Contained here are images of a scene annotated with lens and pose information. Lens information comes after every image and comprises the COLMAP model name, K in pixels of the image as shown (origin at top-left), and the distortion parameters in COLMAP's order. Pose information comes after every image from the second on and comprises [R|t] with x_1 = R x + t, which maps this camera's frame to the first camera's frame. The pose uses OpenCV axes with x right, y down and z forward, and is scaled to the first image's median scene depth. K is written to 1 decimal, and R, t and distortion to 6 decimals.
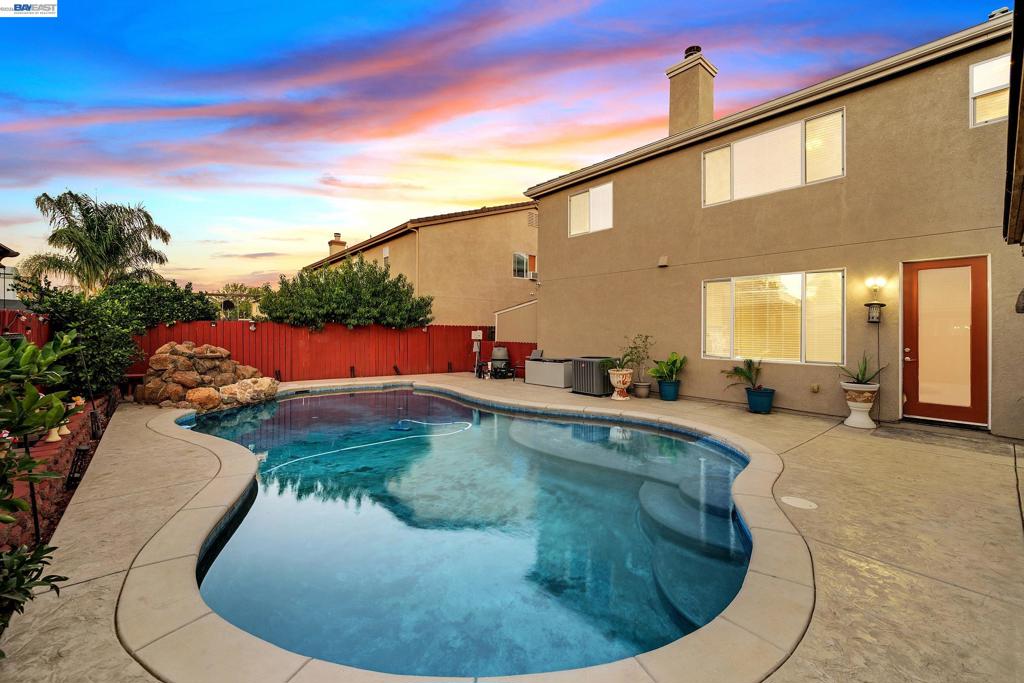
lens RADIAL K [[416.1, 0, 513.7], [0, 416.1, 327.3], [0, 0, 1]] dist [-0.001119, 0.000004]
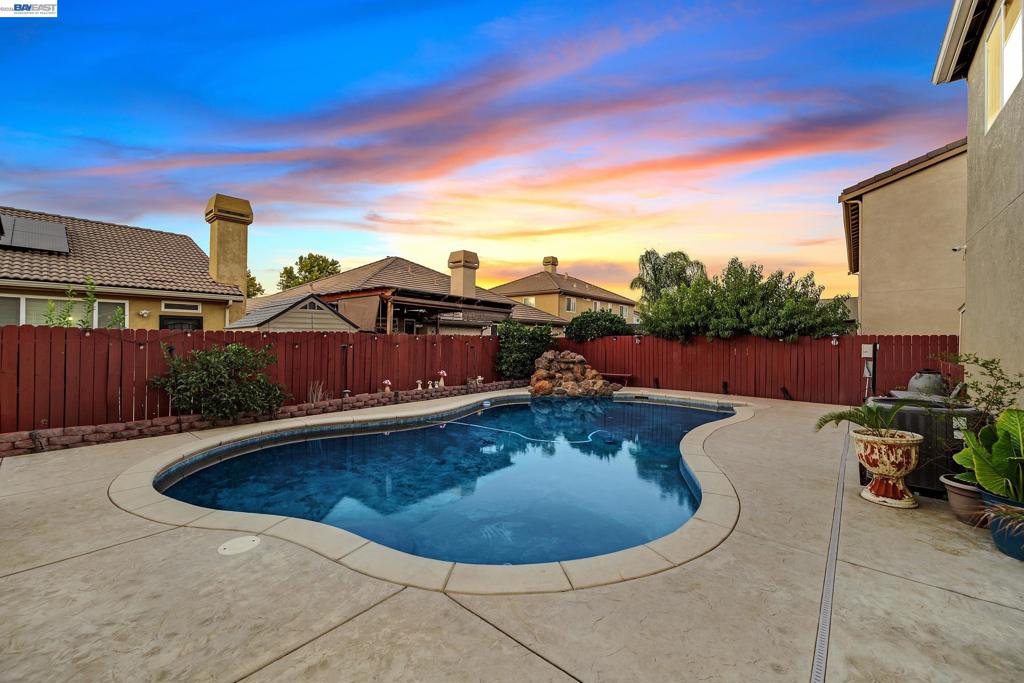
lens RADIAL K [[408.4, 0, 512.0], [0, 408.4, 341.5], [0, 0, 1]] dist [-0.002469, -0.000165]
pose [[0.159933, -0.004203, -0.987119, 0.633729], [0.007180, 0.999969, -0.003094, 0.004868], [0.987102, -0.006593, 0.159958, 0.562535]]
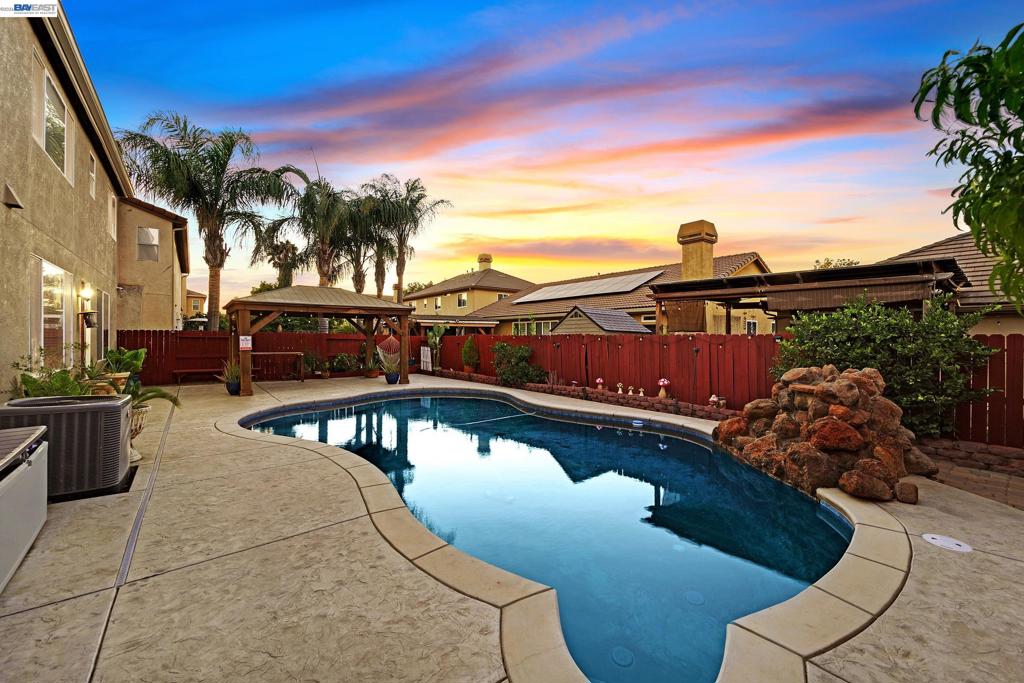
lens RADIAL K [[408.4, 0, 512.0], [0, 408.4, 341.5], [0, 0, 1]] dist [-0.002469, -0.000165]
pose [[-0.999138, -0.023361, 0.034324, -0.281182], [-0.023536, 0.999712, -0.004721, 0.008599], [-0.034203, -0.005525, -0.999400, 1.584078]]
